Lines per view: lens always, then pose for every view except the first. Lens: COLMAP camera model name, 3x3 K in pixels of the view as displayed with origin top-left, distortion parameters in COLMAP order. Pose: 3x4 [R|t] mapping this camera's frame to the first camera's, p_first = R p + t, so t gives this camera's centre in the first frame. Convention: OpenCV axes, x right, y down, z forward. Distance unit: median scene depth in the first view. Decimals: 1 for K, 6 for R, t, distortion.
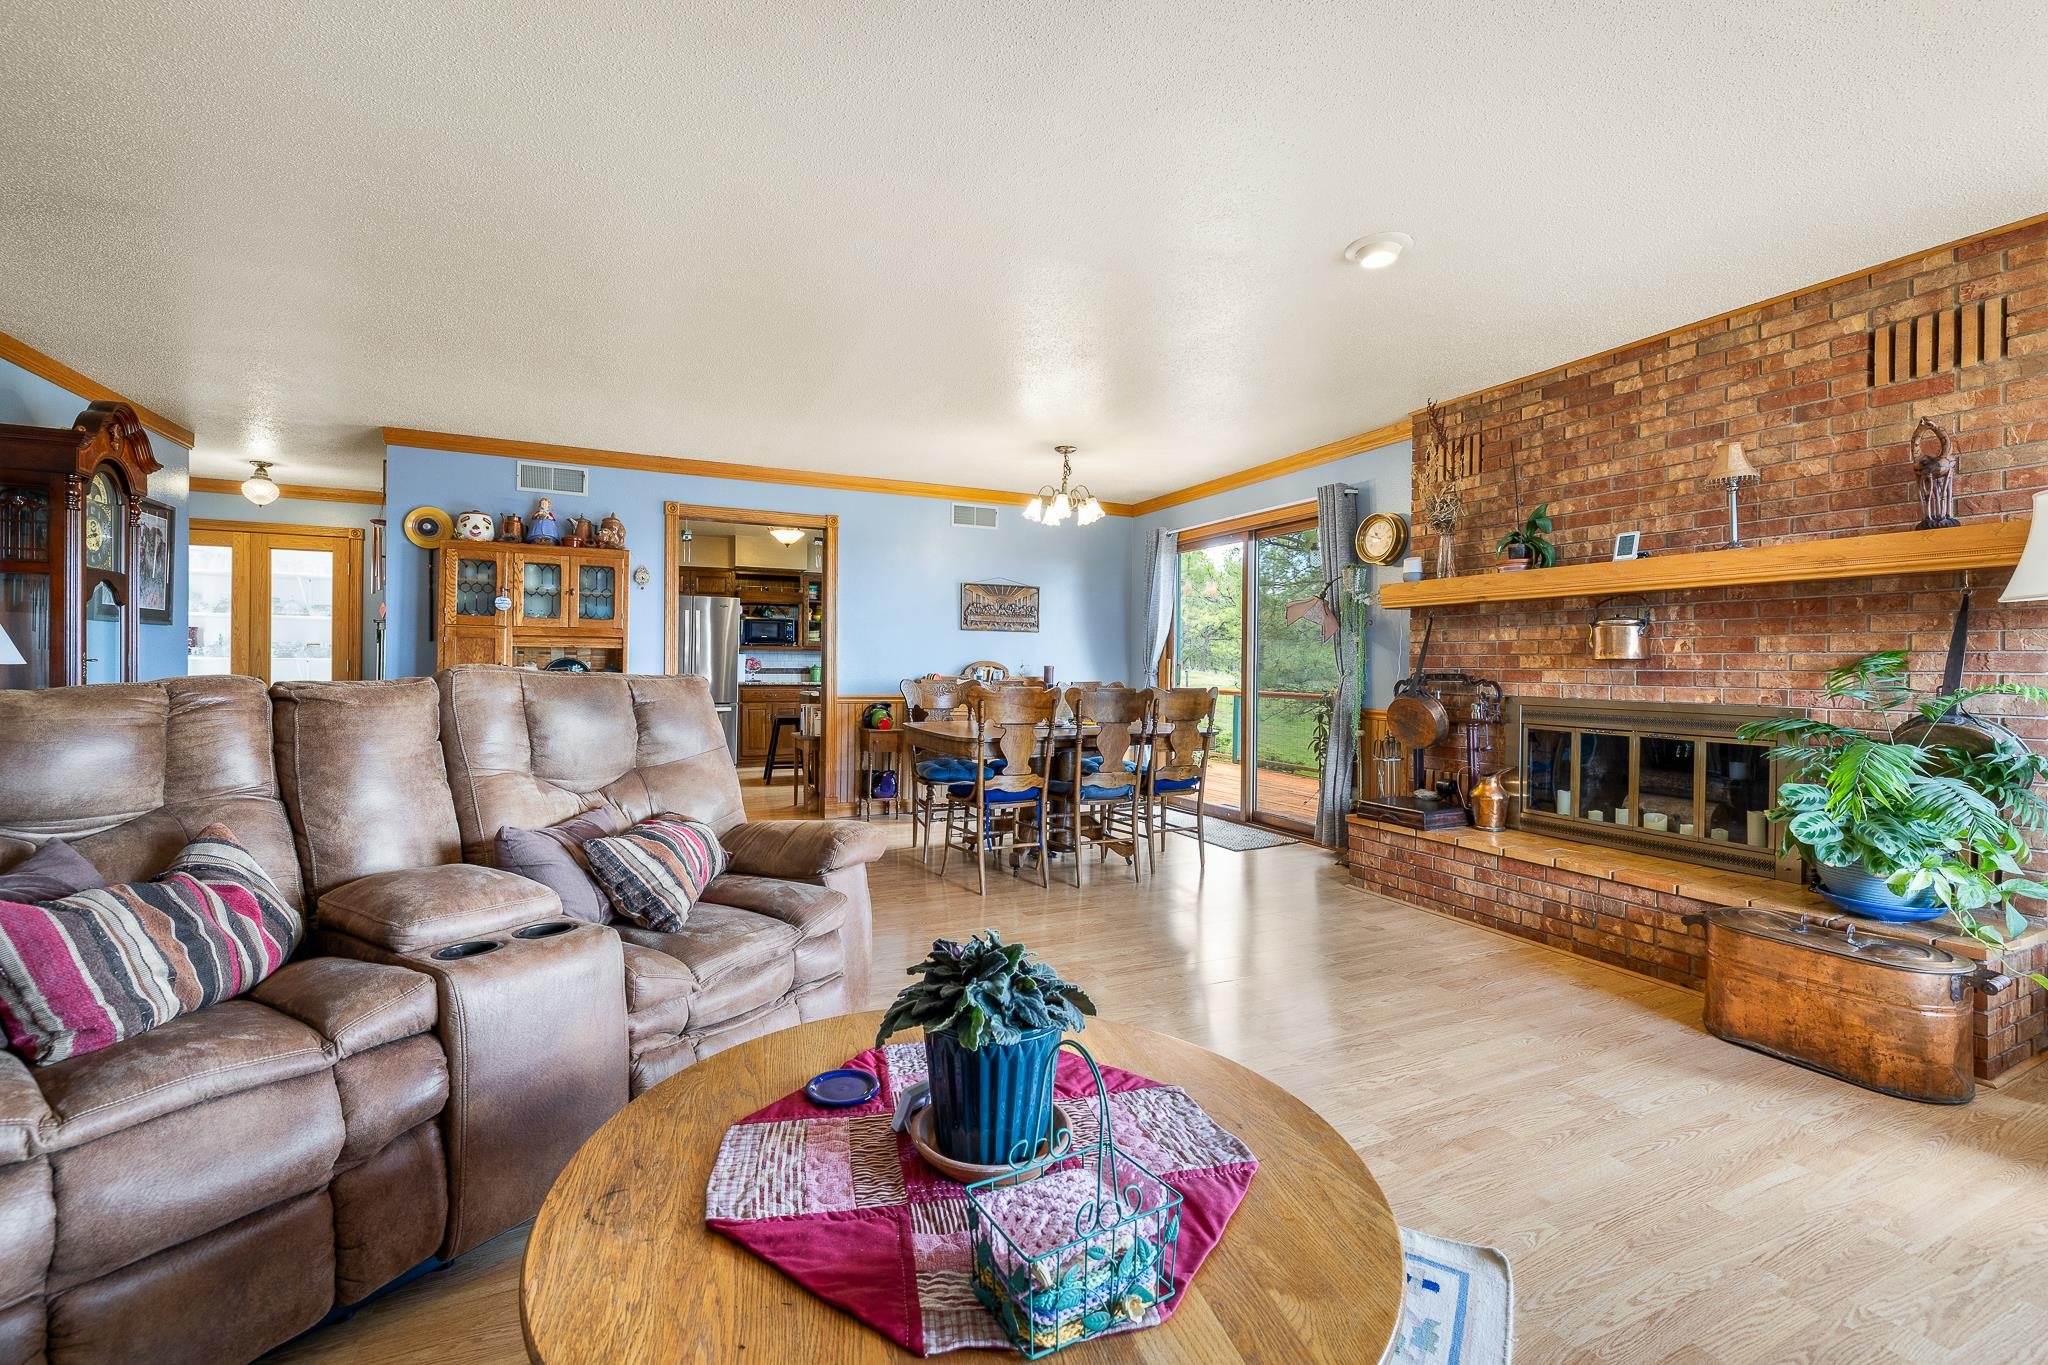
lens RADIAL K [[861.3, 0, 1034.0], [0, 861.3, 676.6], [0, 0, 1]] dist [0.001397, -0.000166]
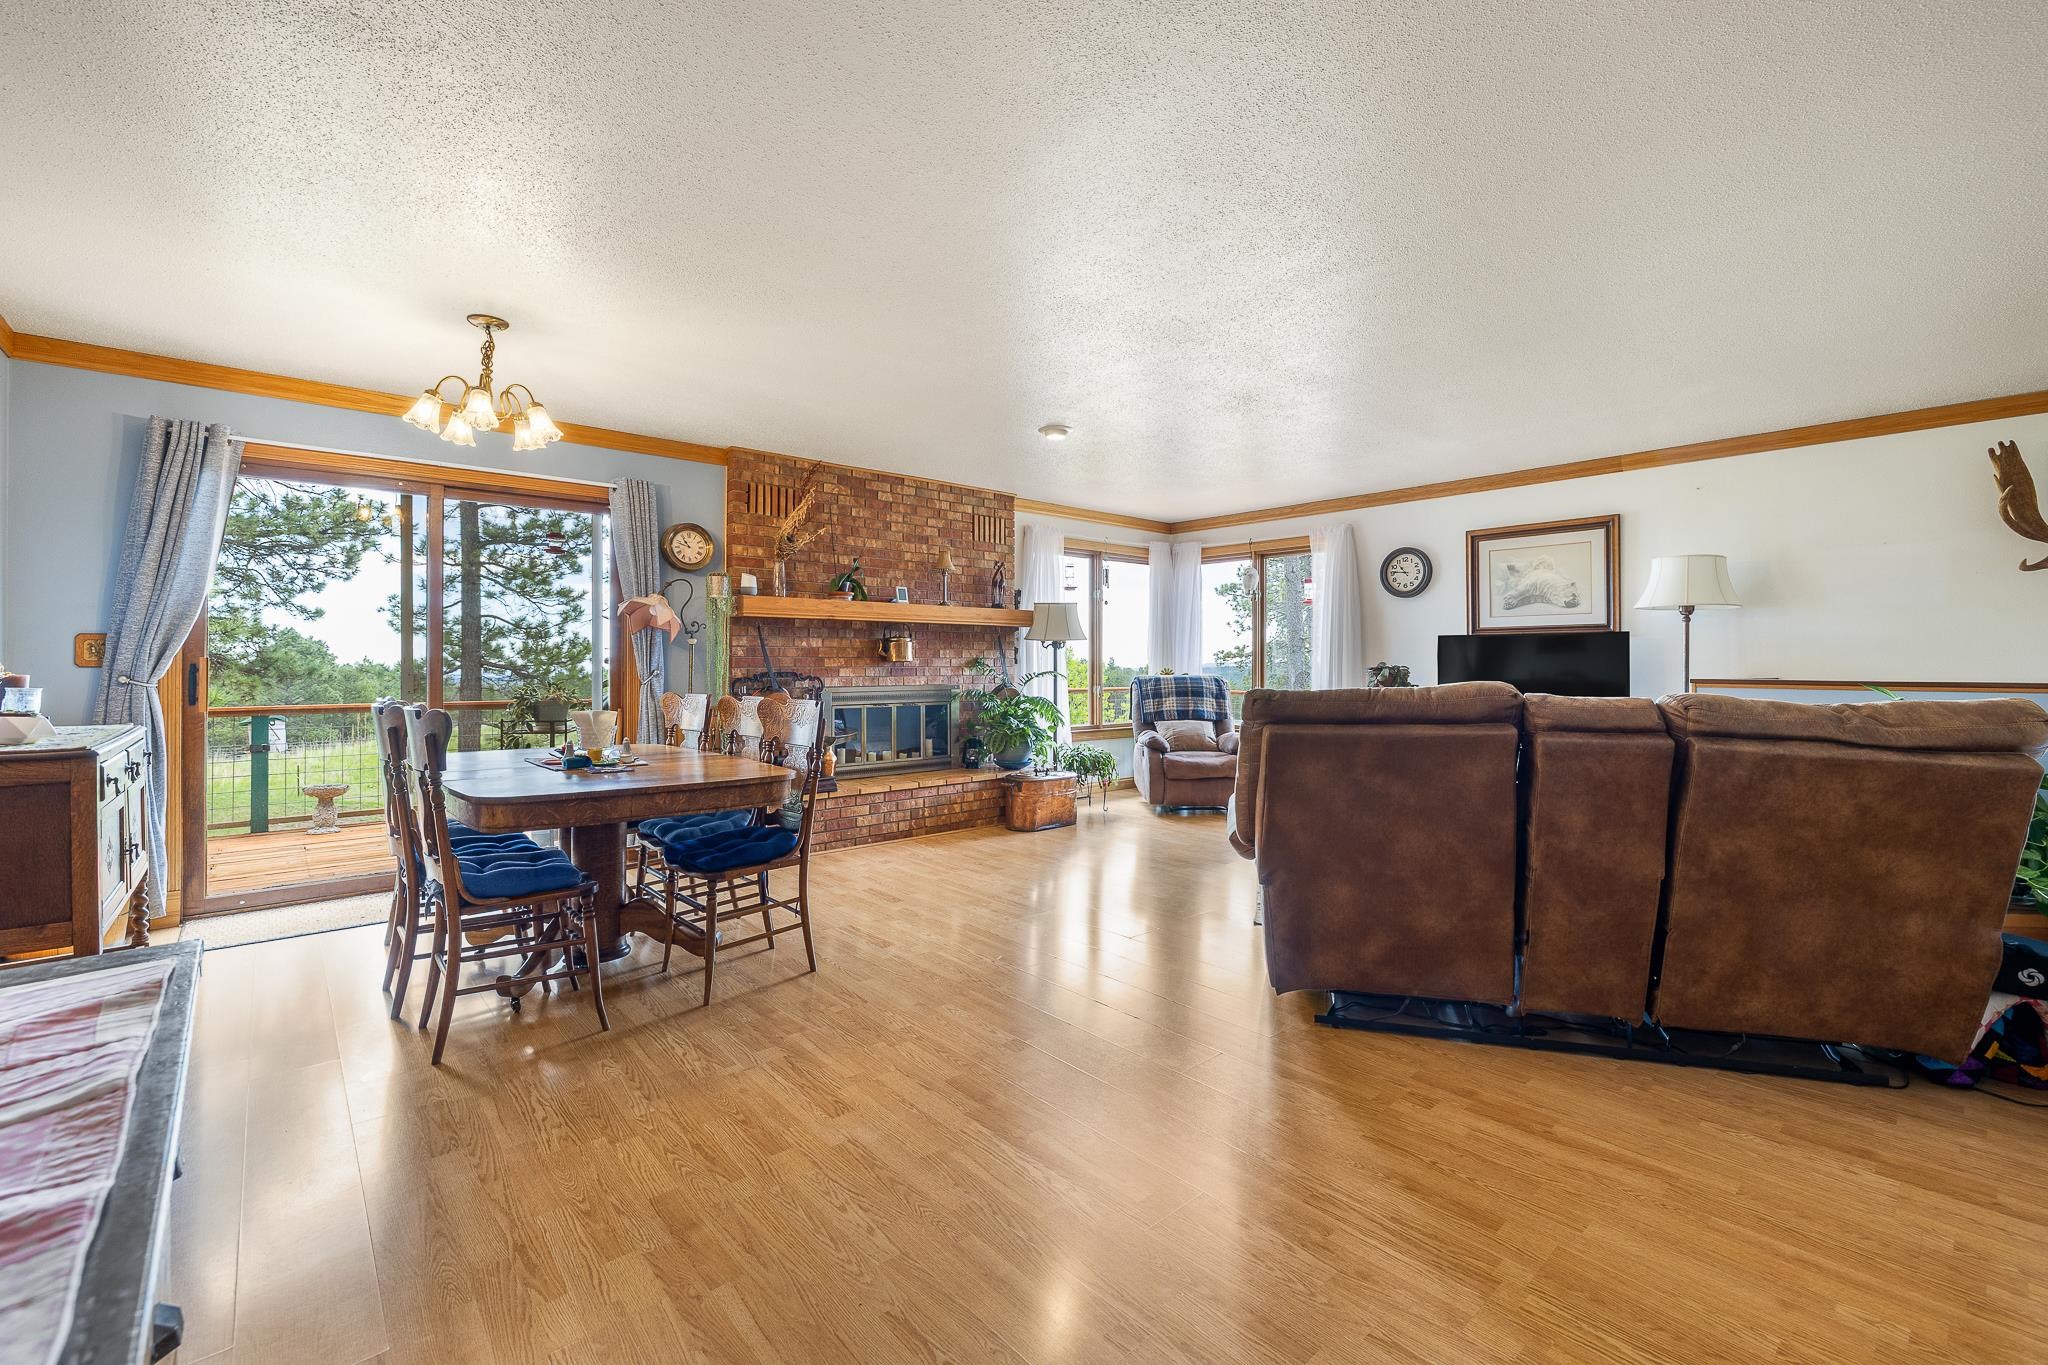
lens RADIAL K [[861.3, 0, 1027.3], [0, 861.3, 673.3], [0, 0, 1]] dist [0.001397, -0.000166]
pose [[-0.267146, -0.026303, 0.963297, -1.025083], [0.006287, 0.999559, 0.029037, -0.044625], [-0.963636, 0.013814, -0.266863, 1.218984]]
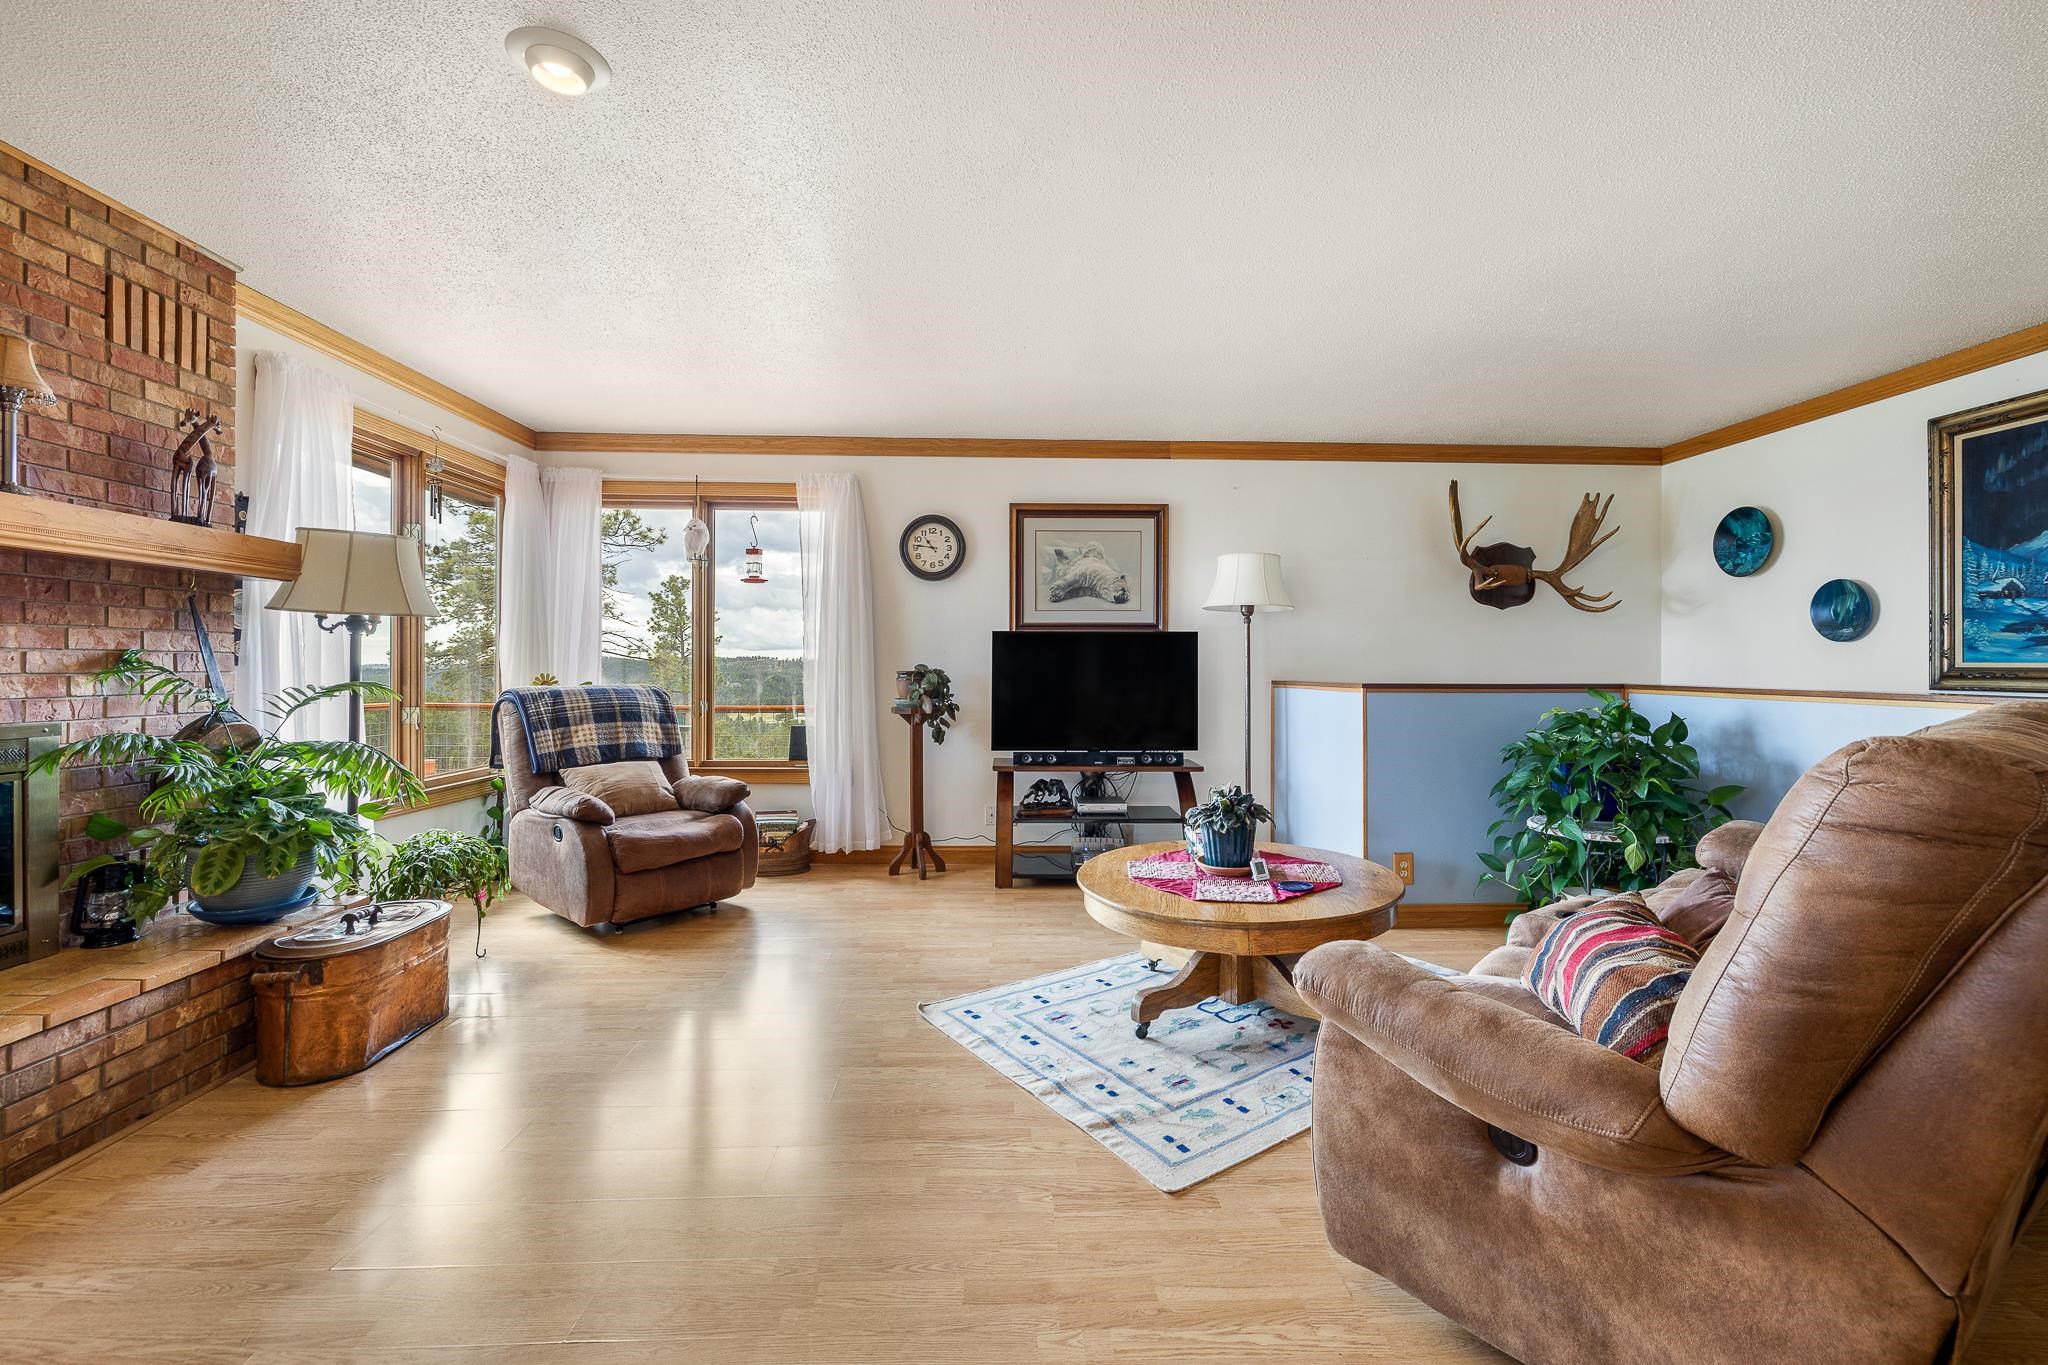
lens RADIAL K [[861.3, 0, 1028.4], [0, 861.3, 667.7], [0, 0, 1]] dist [0.001397, -0.000166]
pose [[-0.913799, -0.016227, 0.405842, -0.175107], [-0.010561, 0.999813, 0.016196, -0.028905], [-0.406029, 0.010513, -0.913800, 1.174376]]
